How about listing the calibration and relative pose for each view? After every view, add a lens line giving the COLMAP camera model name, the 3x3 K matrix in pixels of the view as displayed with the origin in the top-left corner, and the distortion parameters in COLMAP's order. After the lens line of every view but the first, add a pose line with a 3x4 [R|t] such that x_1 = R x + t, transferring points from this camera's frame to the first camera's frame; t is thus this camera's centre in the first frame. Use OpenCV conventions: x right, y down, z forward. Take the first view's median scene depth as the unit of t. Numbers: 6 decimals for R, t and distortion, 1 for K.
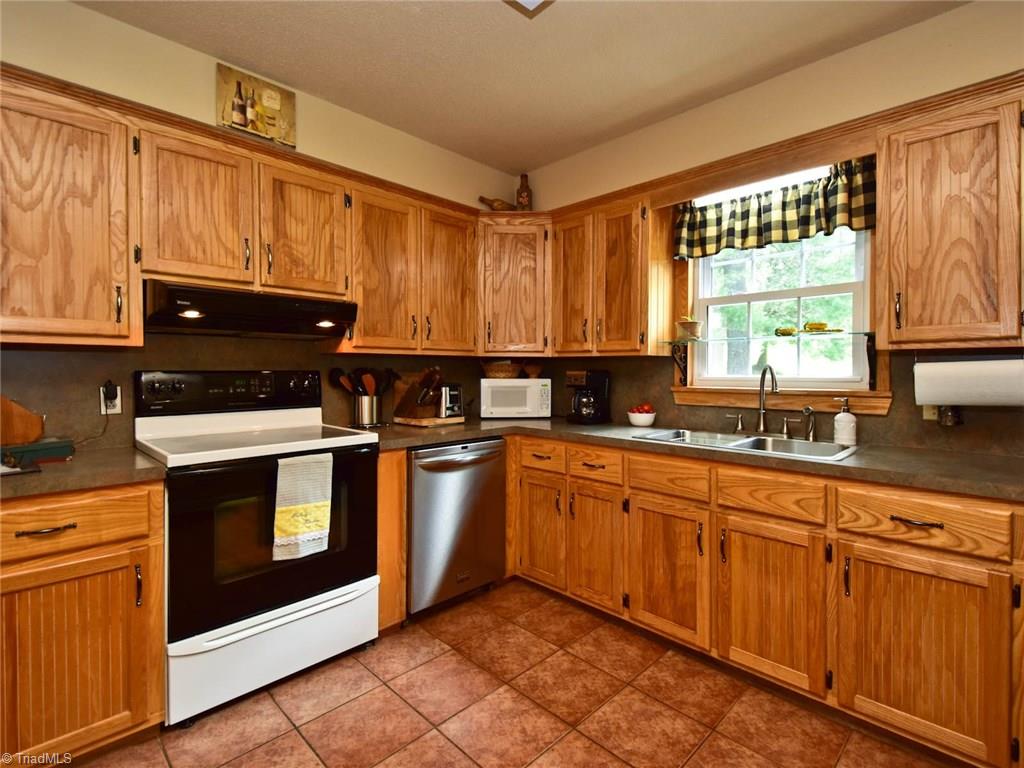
lens RADIAL K [[499.1, 0, 514.7], [0, 499.1, 378.4], [0, 0, 1]] dist [0.016950, -0.007778]
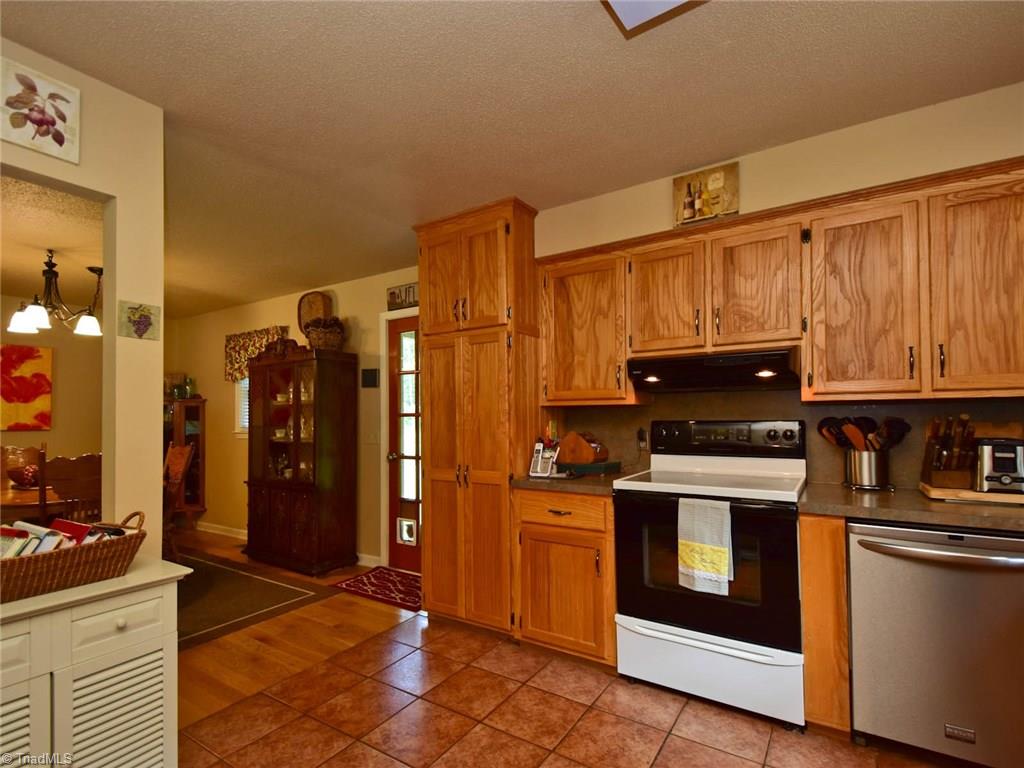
lens RADIAL K [[499.1, 0, 525.0], [0, 499.1, 408.3], [0, 0, 1]] dist [0.016950, -0.007778]
pose [[0.202998, -0.019181, -0.978991, 0.527705], [-0.006902, 0.999755, -0.021019, -0.017956], [0.979155, 0.011024, 0.202816, 0.359880]]
